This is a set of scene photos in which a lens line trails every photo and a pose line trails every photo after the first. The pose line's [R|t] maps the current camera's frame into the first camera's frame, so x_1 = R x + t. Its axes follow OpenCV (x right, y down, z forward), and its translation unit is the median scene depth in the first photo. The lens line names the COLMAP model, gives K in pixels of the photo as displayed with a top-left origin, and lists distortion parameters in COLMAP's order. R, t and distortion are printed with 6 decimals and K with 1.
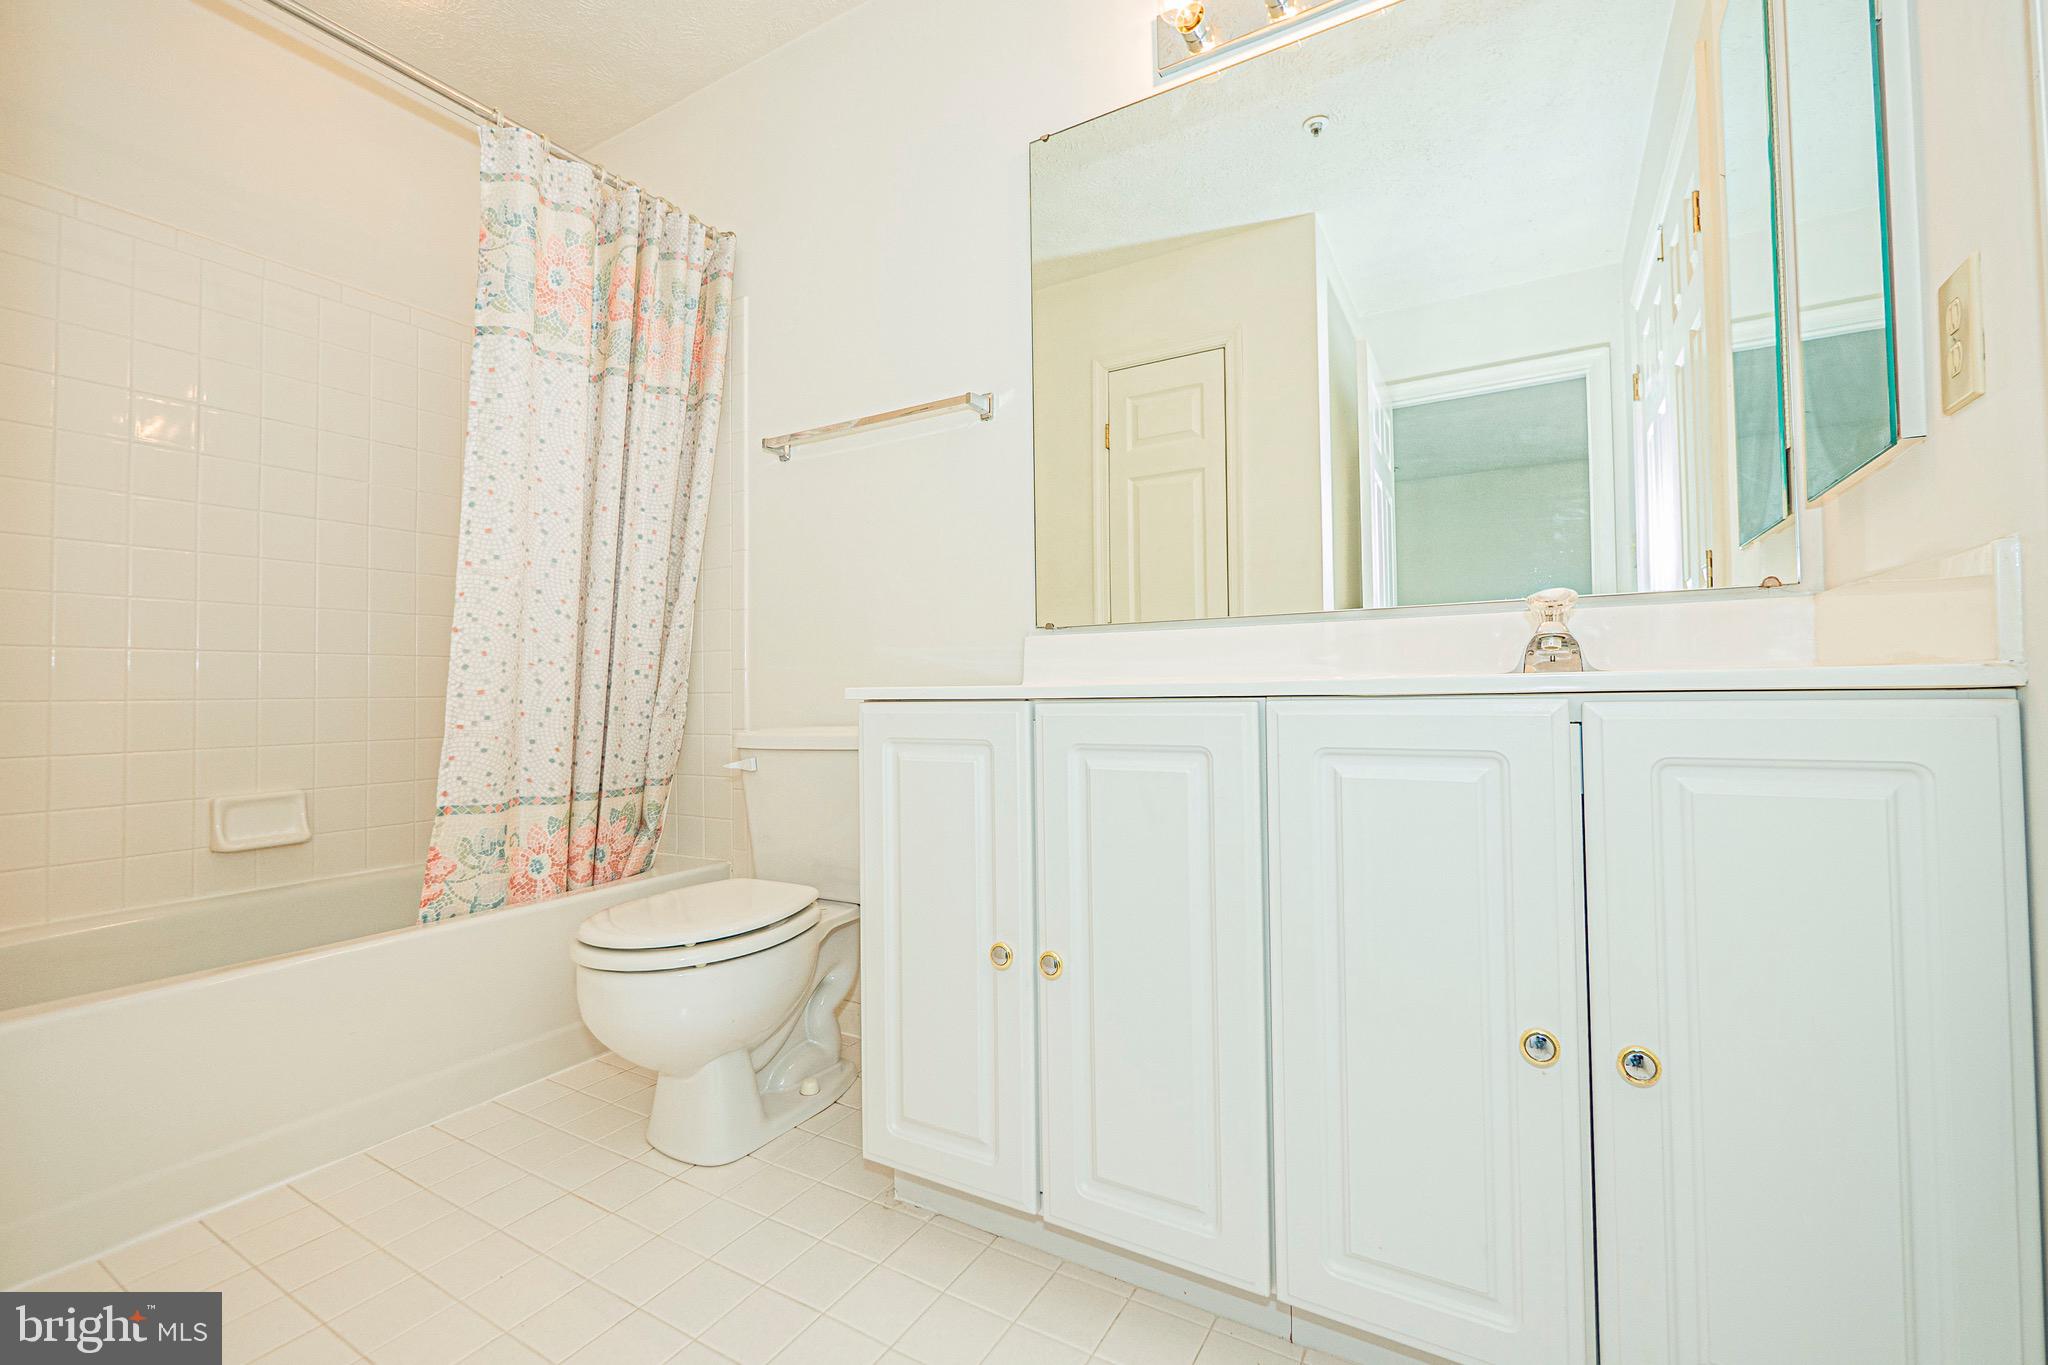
lens RADIAL K [[864.6, 0, 1019.9], [0, 864.6, 670.9], [0, 0, 1]] dist [-0.007471, 0.001033]
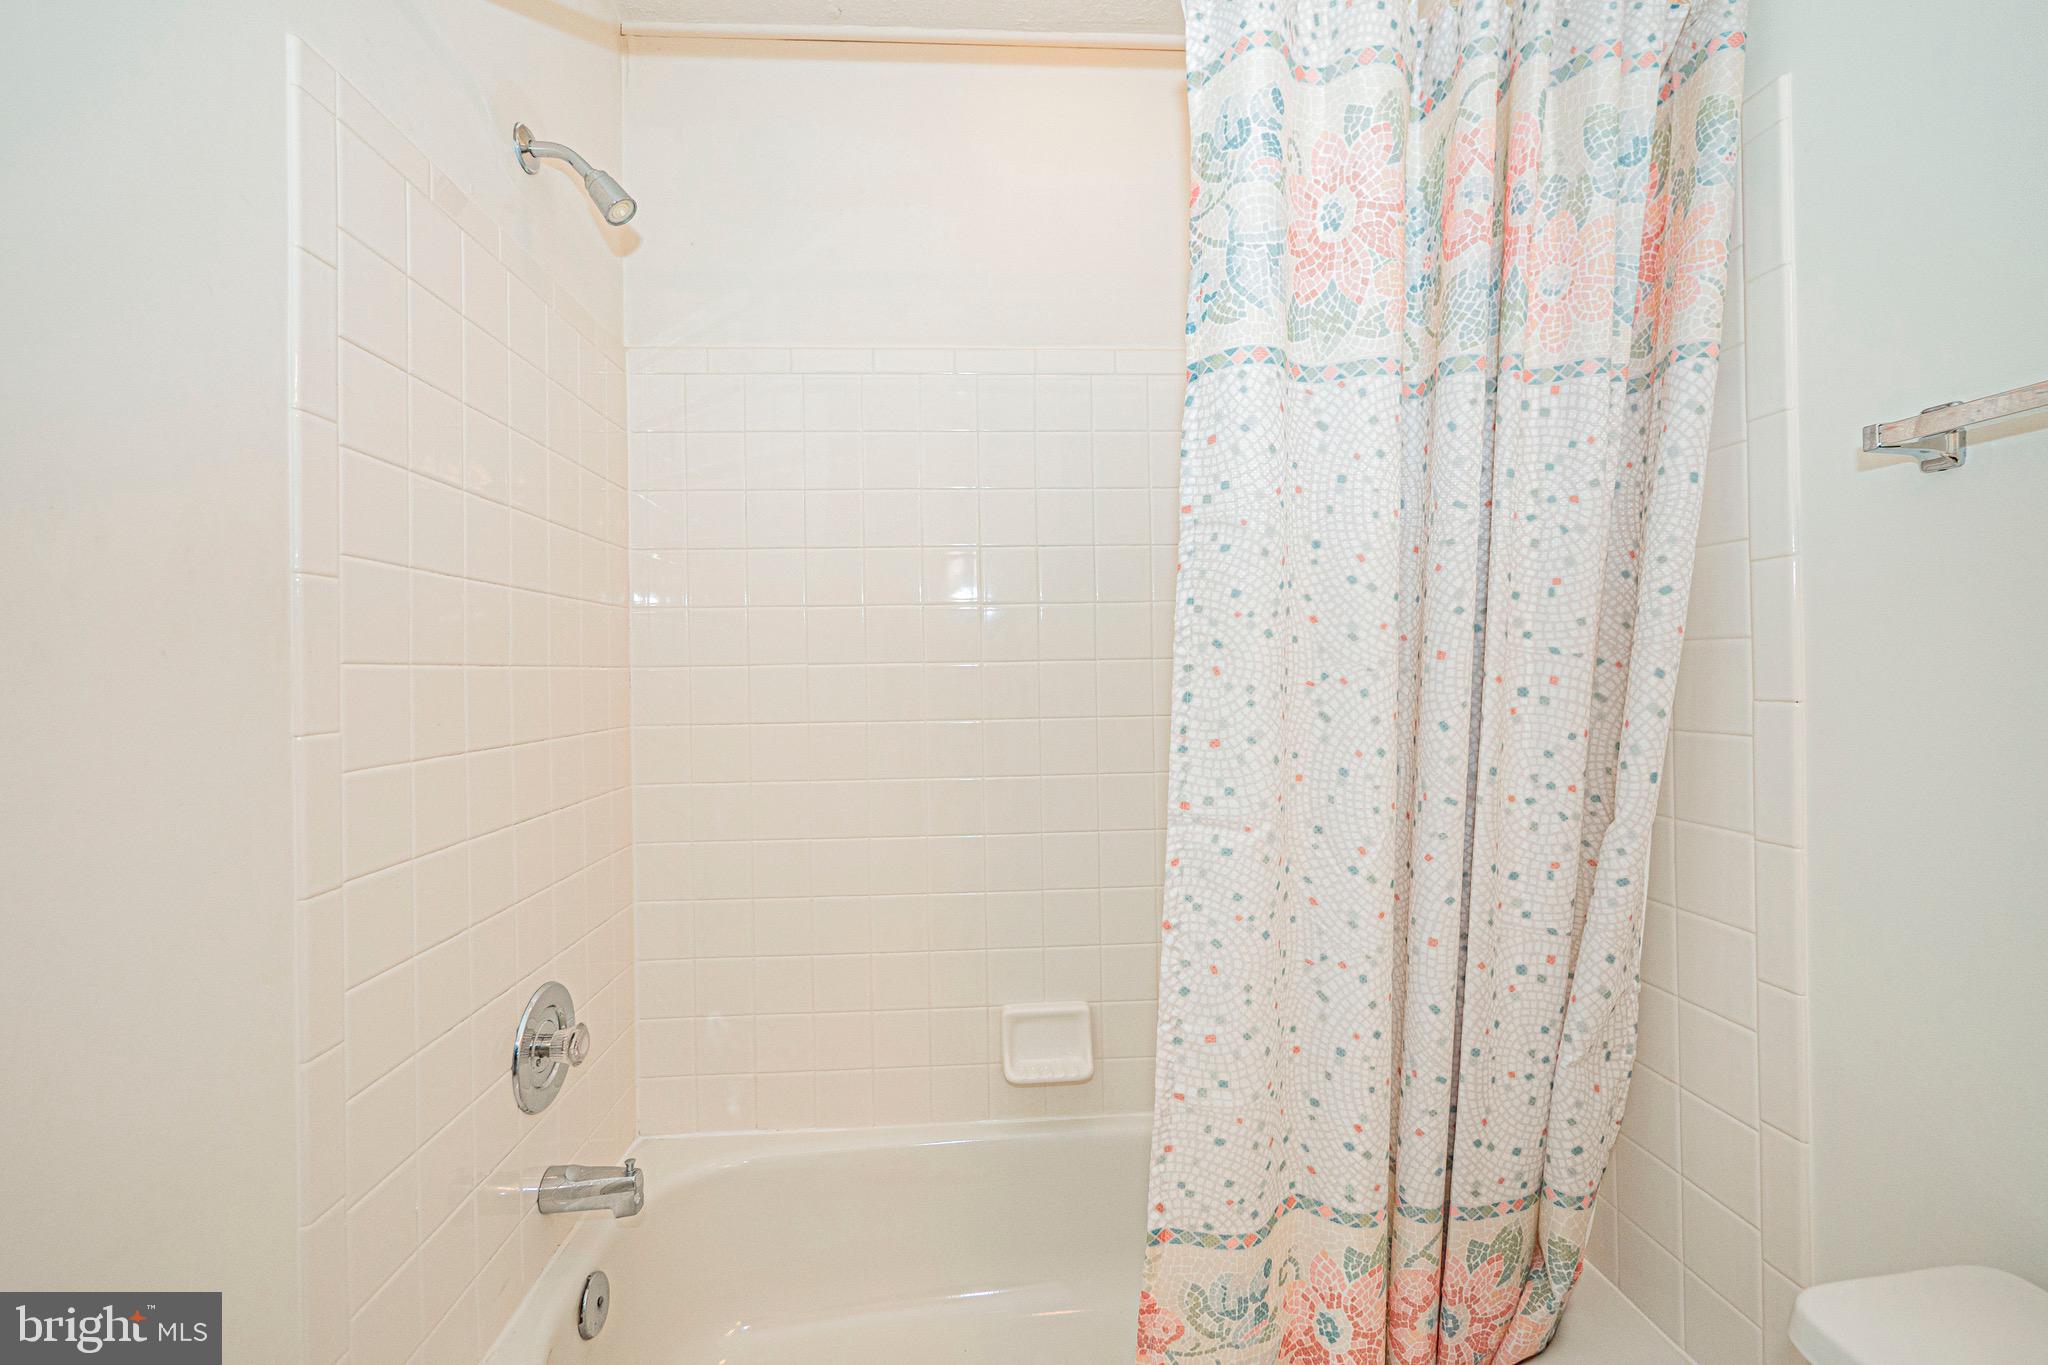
lens RADIAL K [[864.6, 0, 1029.4], [0, 864.6, 673.4], [0, 0, 1]] dist [-0.007471, 0.001033]
pose [[0.563469, -0.000194, -0.826137, -0.208766], [0.029713, 0.999358, 0.020031, -0.193186], [0.825603, -0.035833, 0.563113, 0.530144]]
